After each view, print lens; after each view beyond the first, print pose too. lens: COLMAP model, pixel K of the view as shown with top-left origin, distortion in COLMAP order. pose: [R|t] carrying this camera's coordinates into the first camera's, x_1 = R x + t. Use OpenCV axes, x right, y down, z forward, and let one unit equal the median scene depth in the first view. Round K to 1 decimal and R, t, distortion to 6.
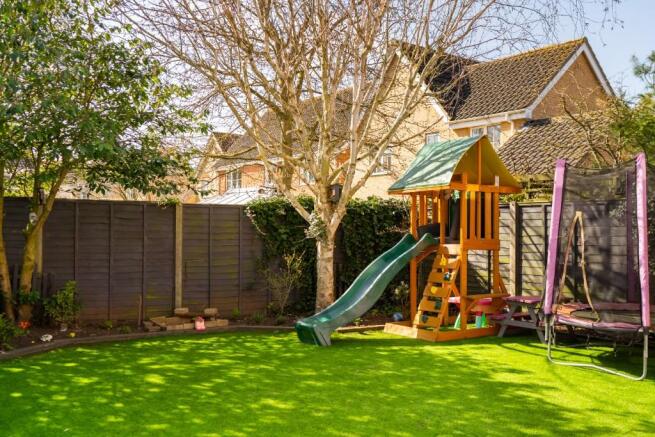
lens RADIAL K [[675.5, 0, 327.5], [0, 675.5, 218.5], [0, 0, 1]] dist [0.000142, -0.015842]
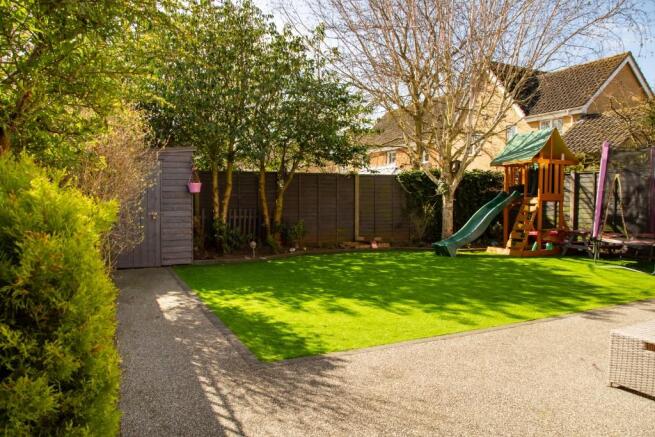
lens RADIAL K [[474.1, 0, 327.5], [0, 474.1, 218.5], [0, 0, 1]] dist [-0.053914, 0.007030]
pose [[0.977841, 0.005056, -0.209287, -0.049541], [0.007844, 0.998122, 0.060758, 0.014978], [0.209201, -0.061053, 0.975965, -0.163605]]
